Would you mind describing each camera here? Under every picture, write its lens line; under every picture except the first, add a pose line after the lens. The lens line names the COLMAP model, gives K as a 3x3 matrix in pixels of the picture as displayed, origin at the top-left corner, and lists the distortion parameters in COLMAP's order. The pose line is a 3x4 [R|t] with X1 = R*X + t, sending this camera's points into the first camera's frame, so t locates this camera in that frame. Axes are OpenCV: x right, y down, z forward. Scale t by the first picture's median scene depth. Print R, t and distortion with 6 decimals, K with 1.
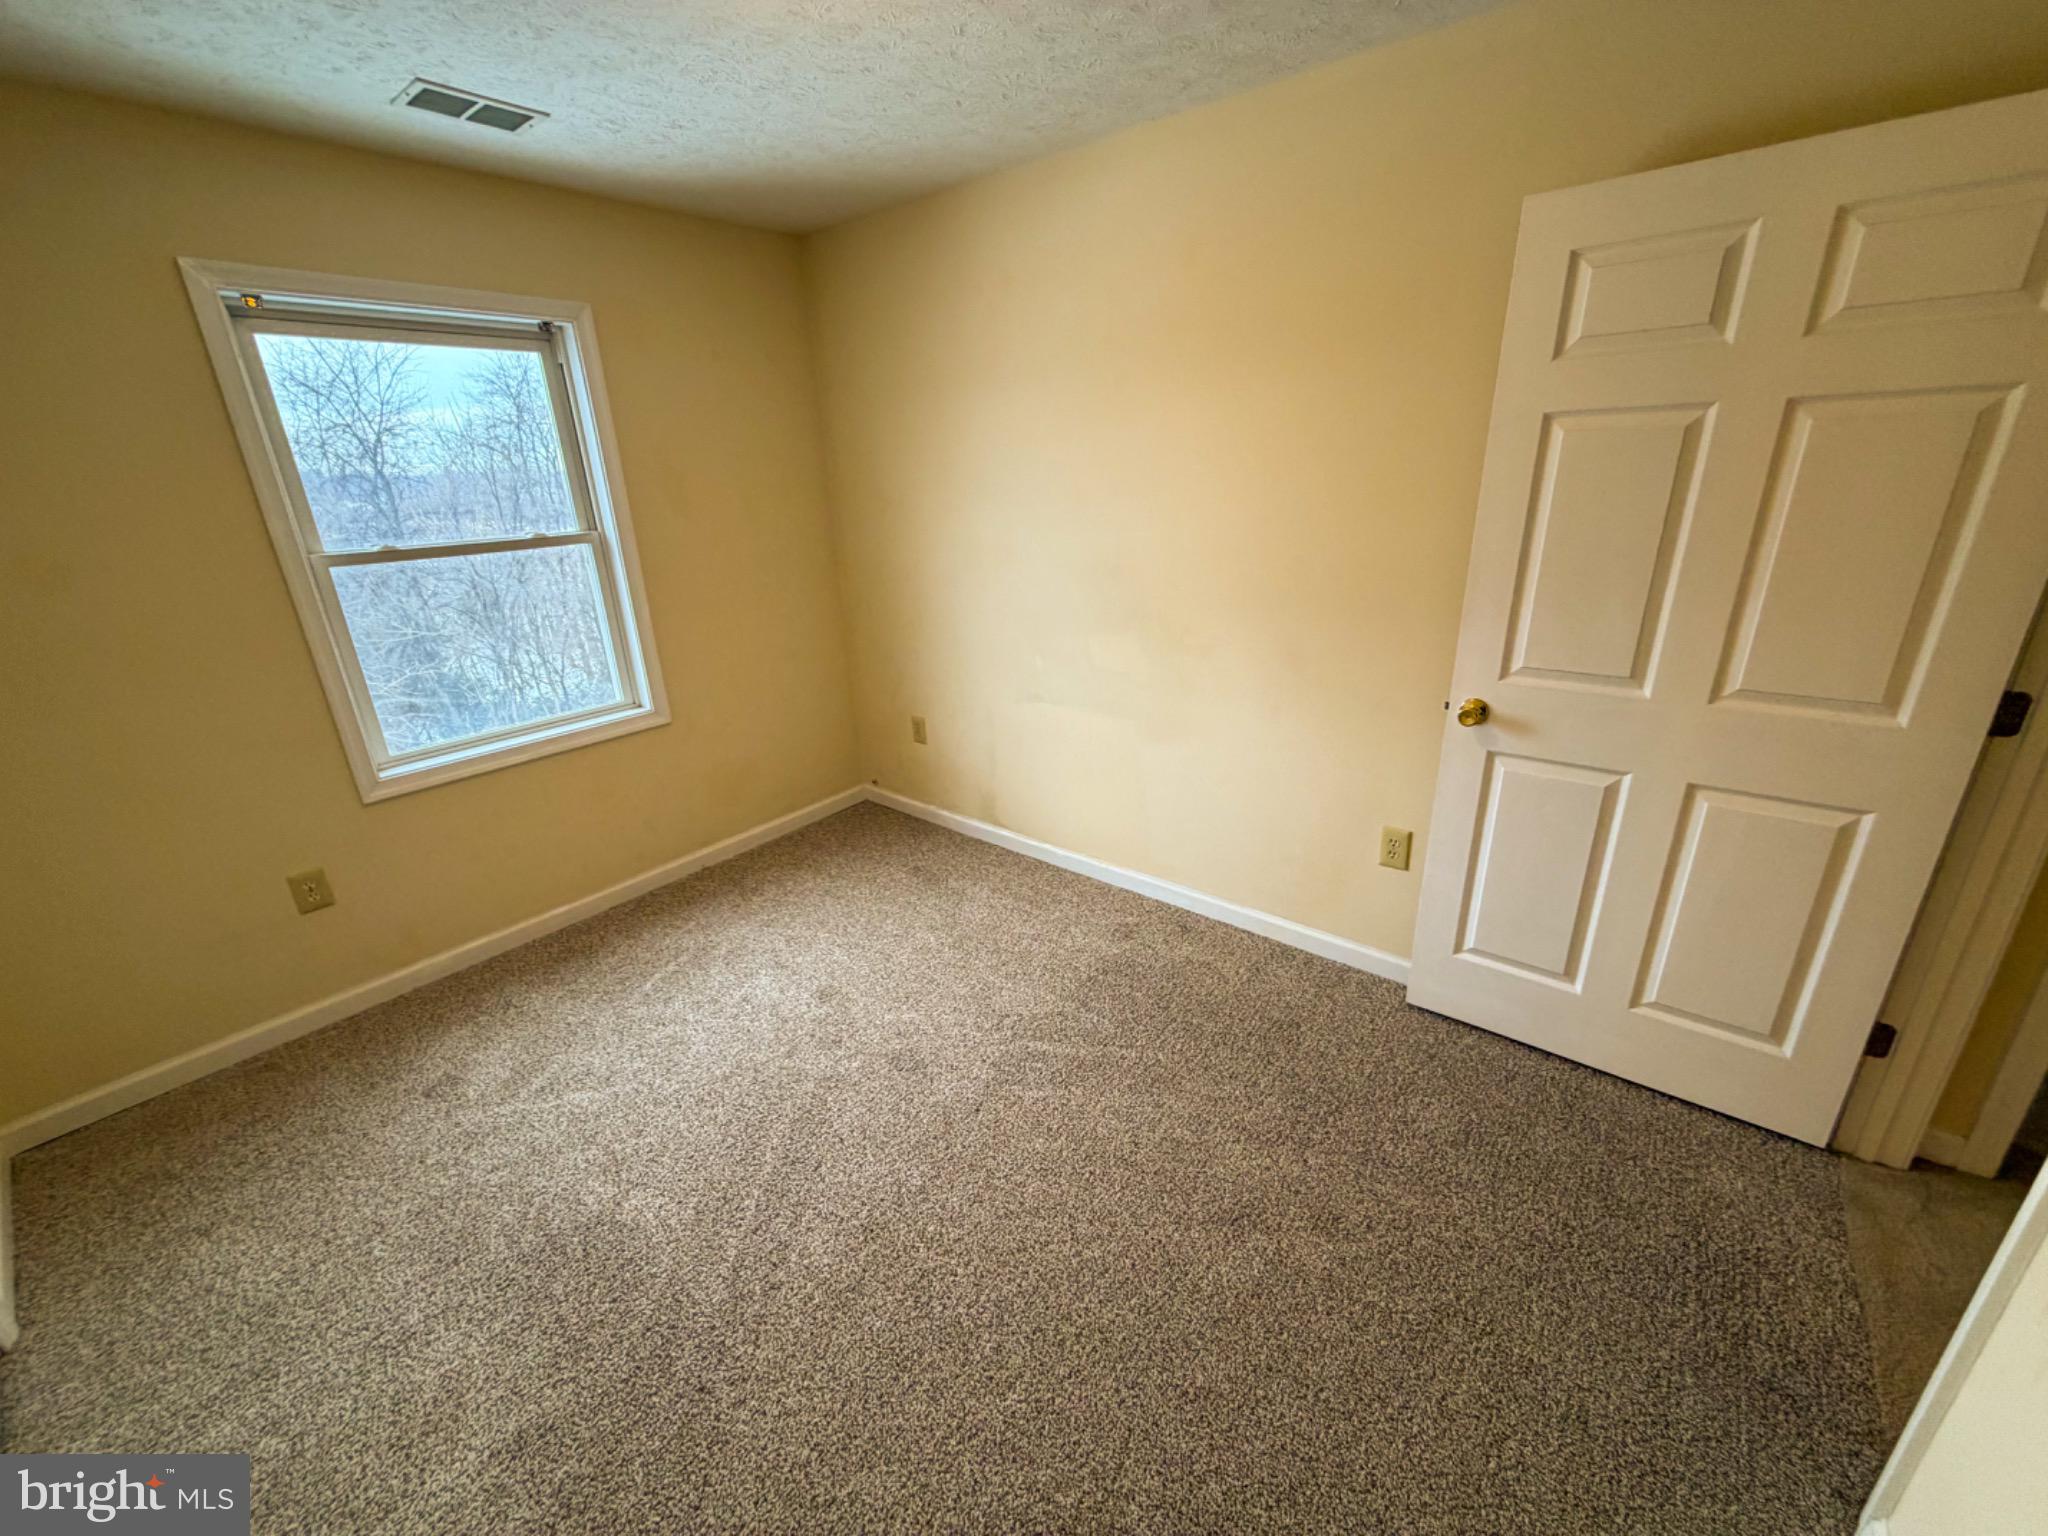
lens RADIAL K [[820.3, 0, 1018.6], [0, 820.3, 769.6], [0, 0, 1]] dist [0.003787, 0.000369]
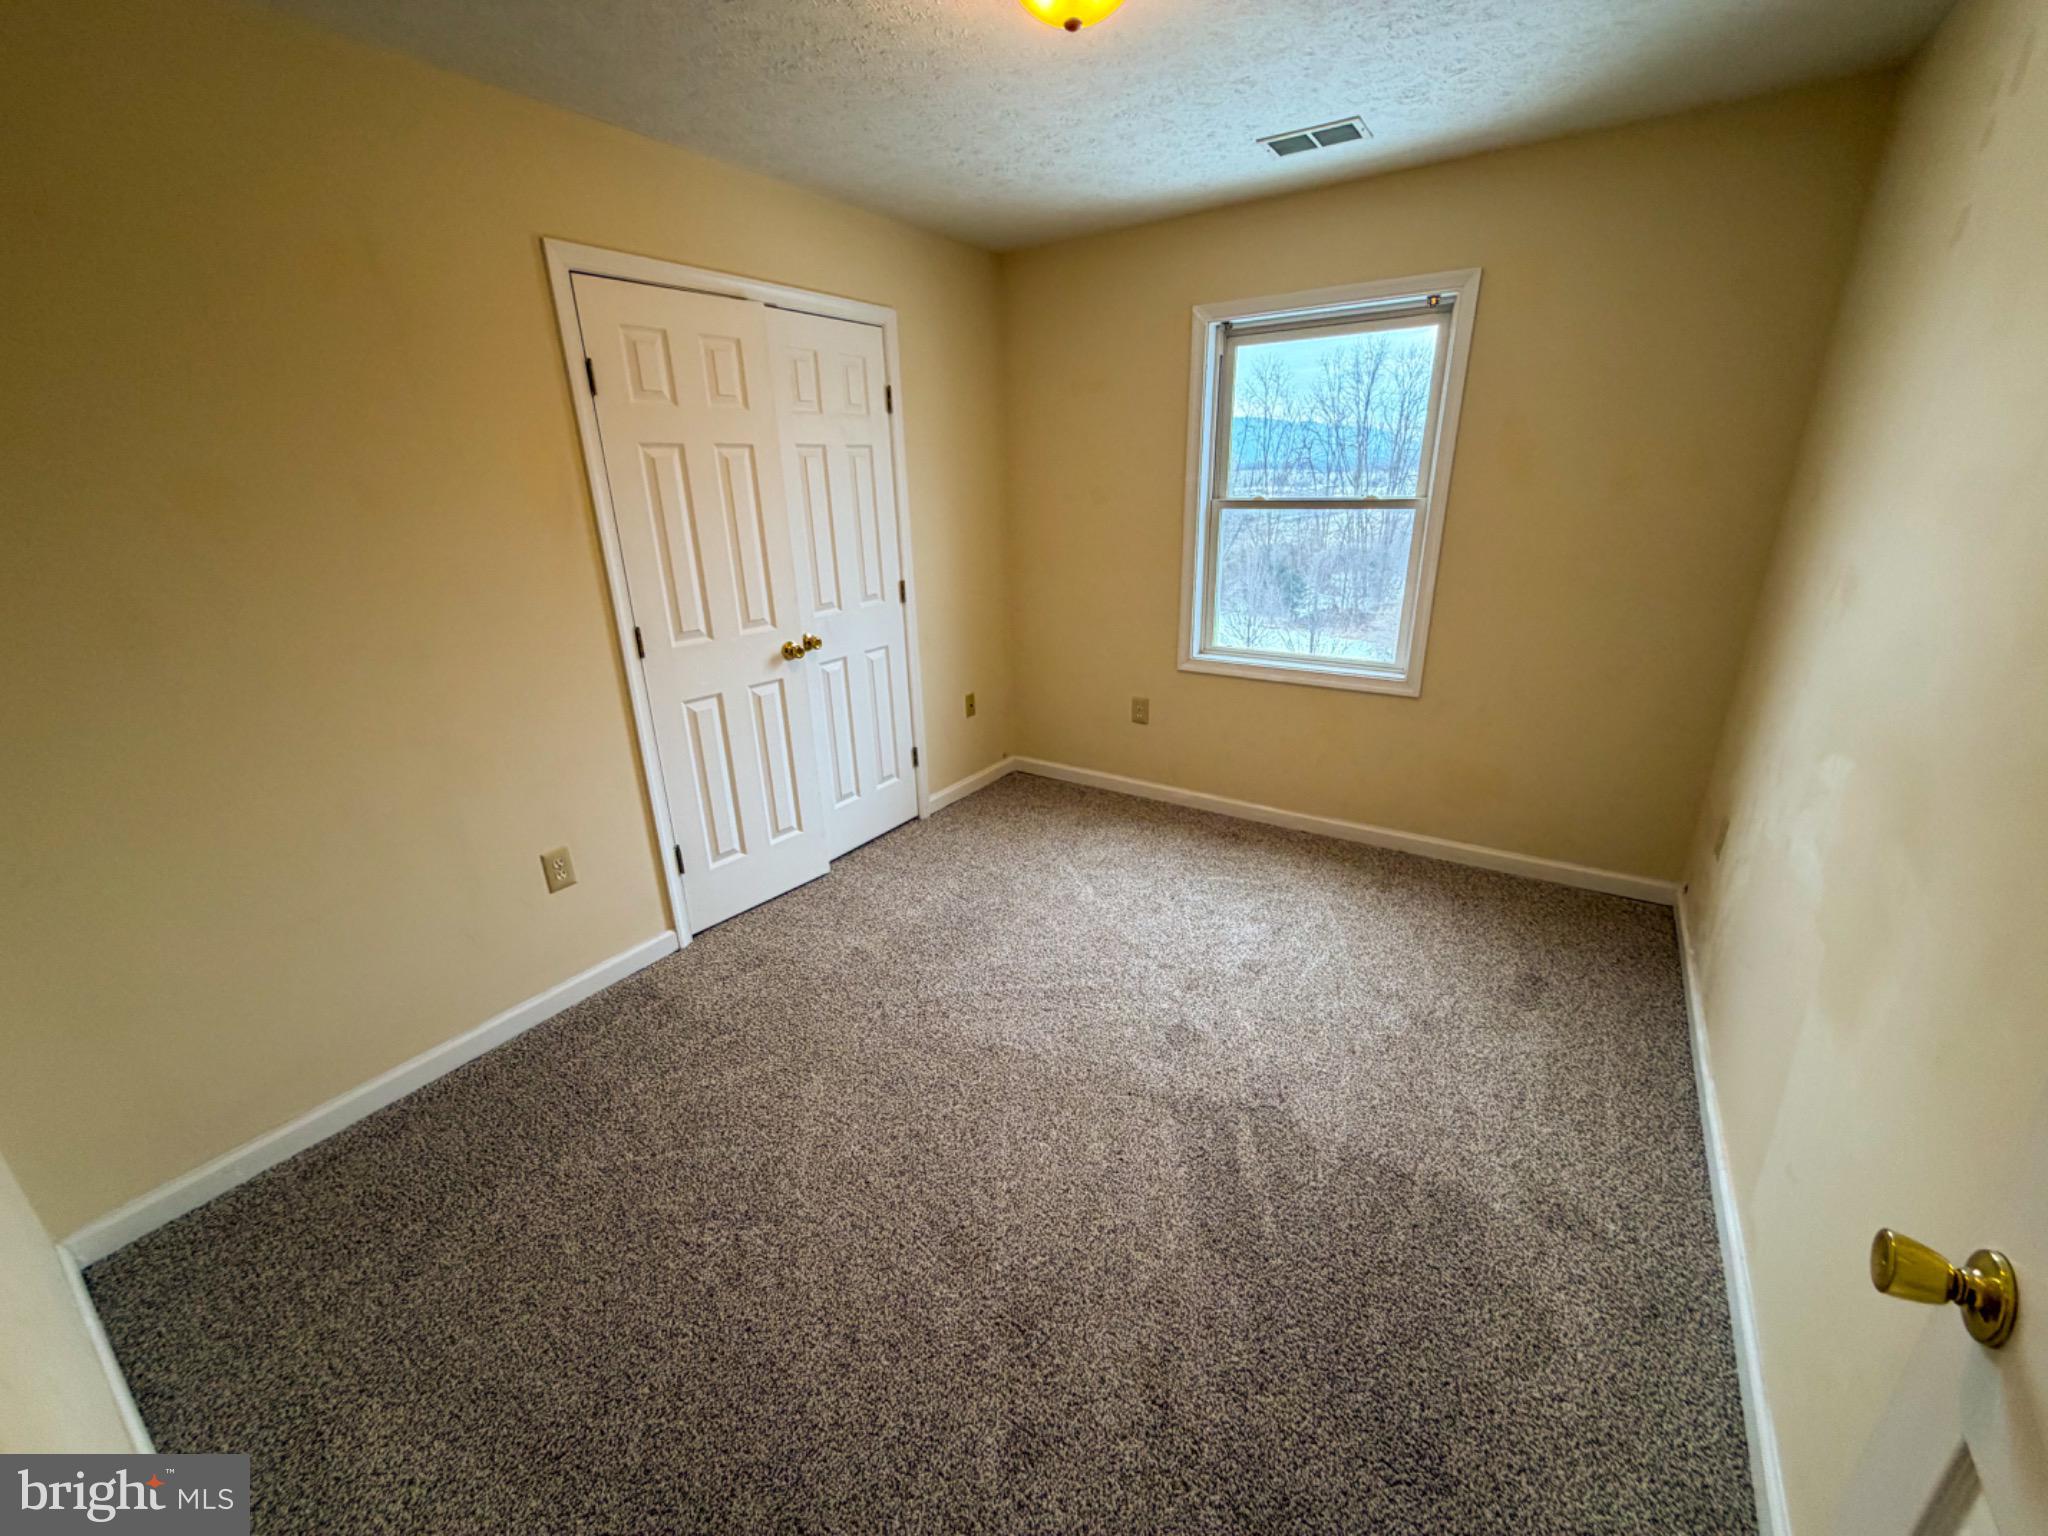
lens RADIAL K [[820.3, 0, 1016.1], [0, 820.3, 769.6], [0, 0, 1]] dist [0.003787, 0.000369]
pose [[0.098192, 0.374623, -0.921963, 0.597622], [-0.330152, 0.886235, 0.324943, -0.180450], [0.938807, 0.272481, 0.210704, 0.463318]]
